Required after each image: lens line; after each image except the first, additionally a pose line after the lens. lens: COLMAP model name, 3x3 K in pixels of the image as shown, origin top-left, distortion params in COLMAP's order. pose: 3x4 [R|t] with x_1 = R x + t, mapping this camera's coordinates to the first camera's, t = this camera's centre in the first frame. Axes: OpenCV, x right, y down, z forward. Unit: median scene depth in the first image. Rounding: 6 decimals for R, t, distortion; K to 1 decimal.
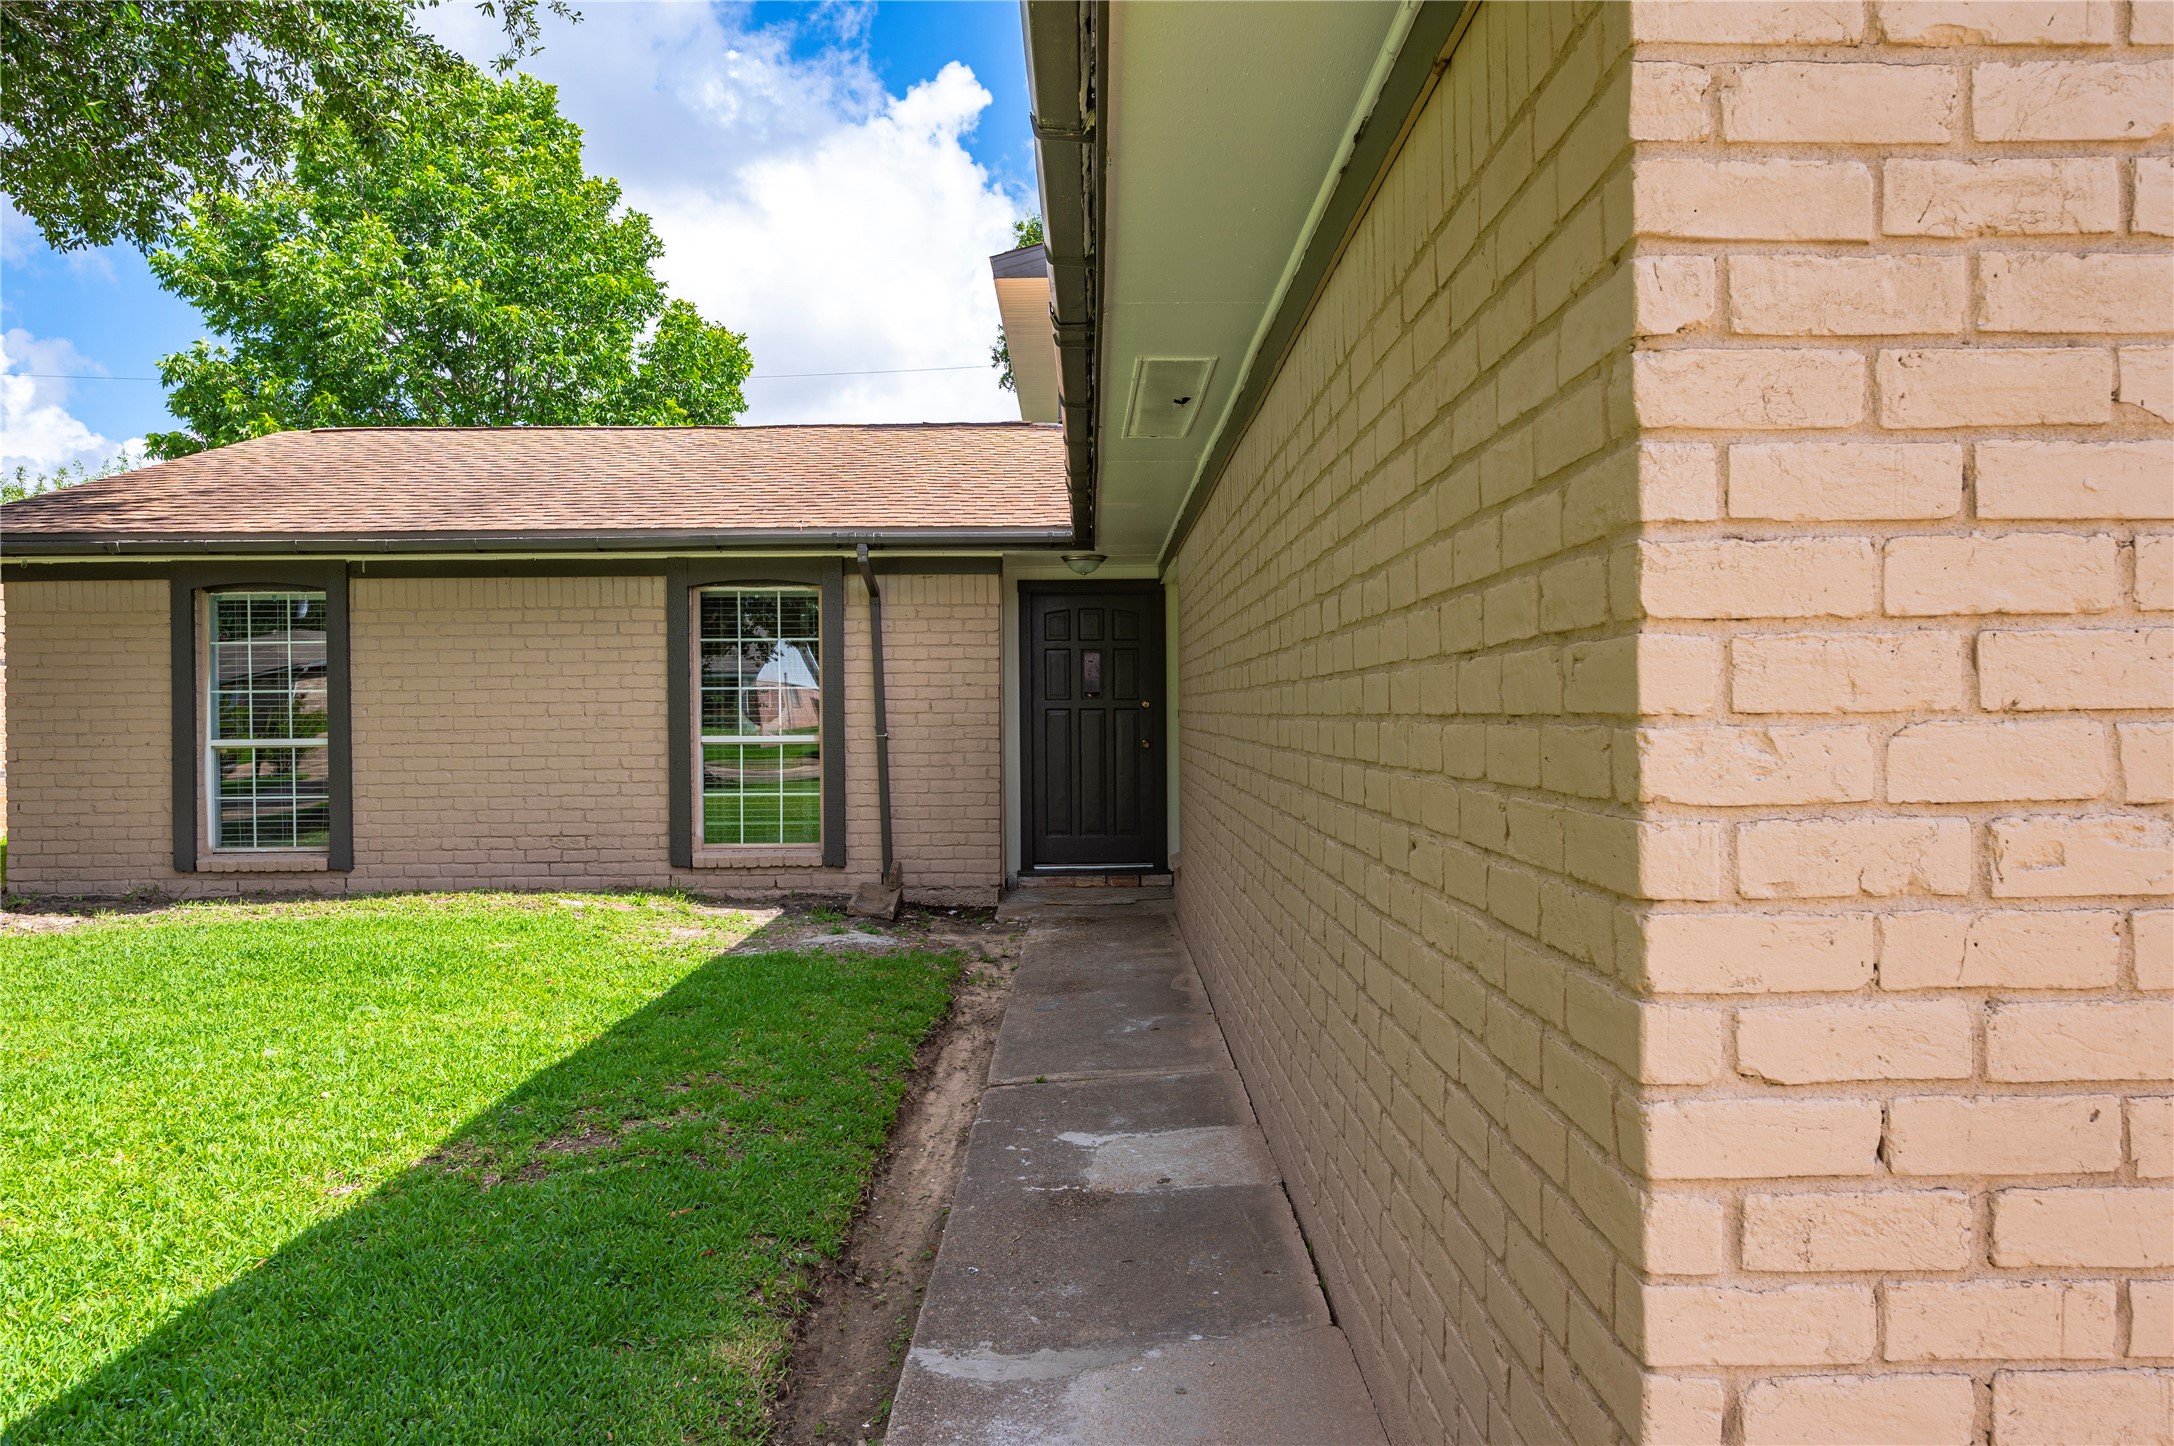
lens RADIAL K [[1470.5, 0, 1085.3], [0, 1470.5, 720.2], [0, 0, 1]] dist [0.007942, -0.001373]
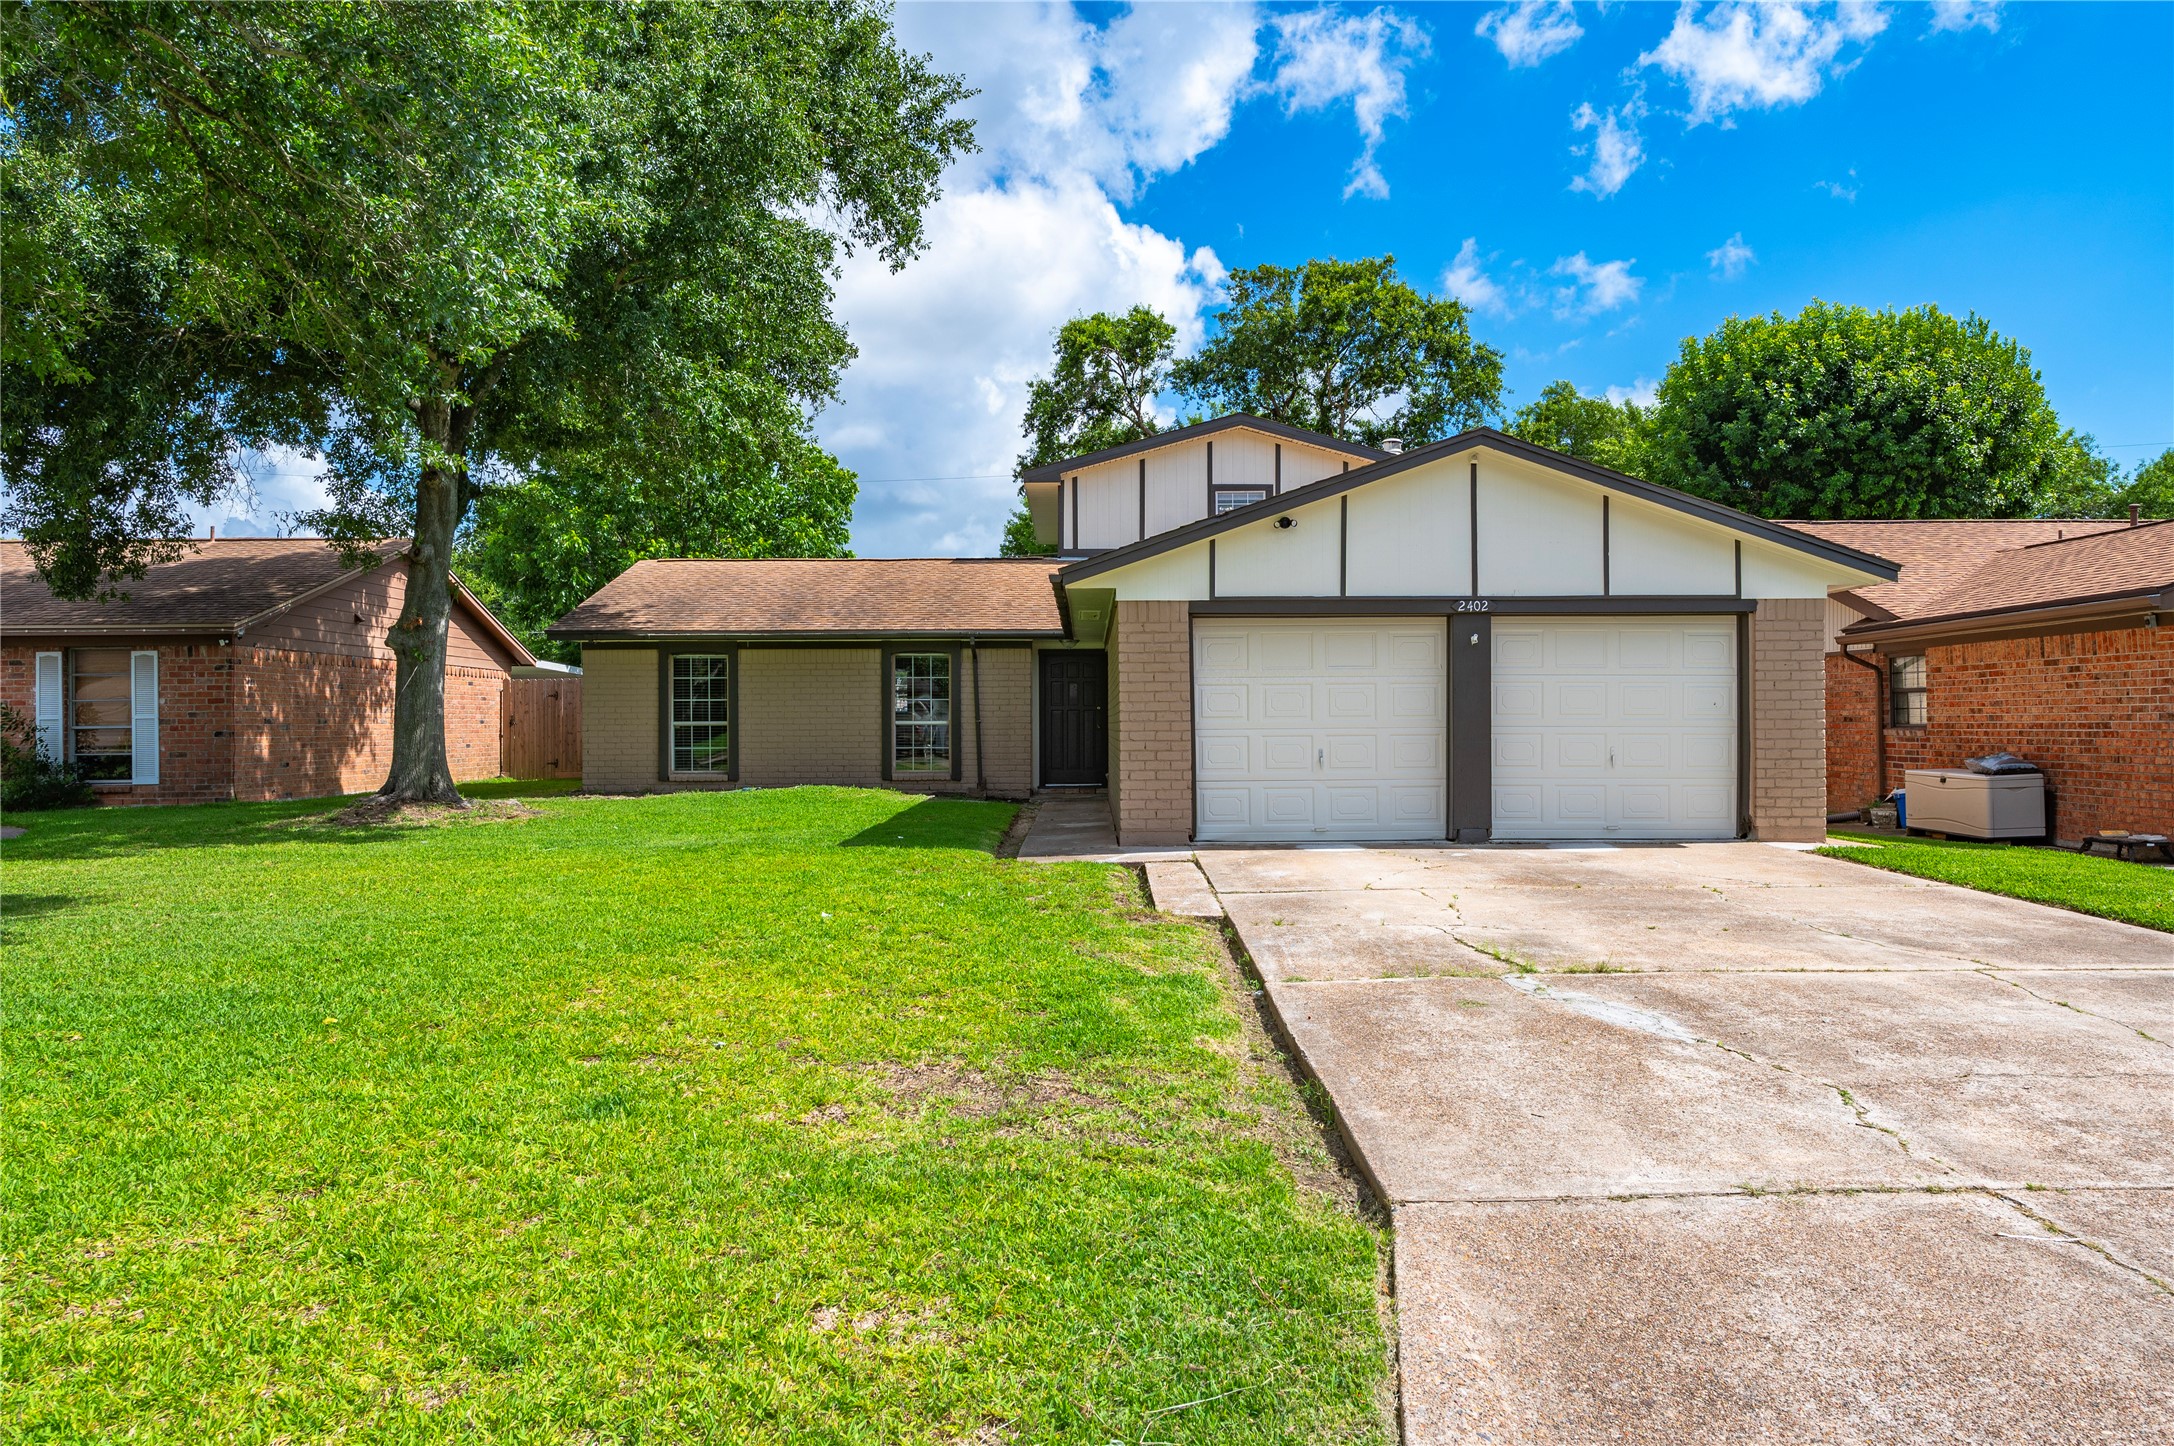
lens RADIAL K [[1470.5, 0, 1083.7], [0, 1470.5, 721.2], [0, 0, 1]] dist [0.007942, -0.001373]
pose [[0.999990, 0.004298, 0.000882, 0.019385], [-0.004290, 0.999950, -0.009041, 0.029871], [-0.000921, 0.009037, 0.999959, -1.212058]]
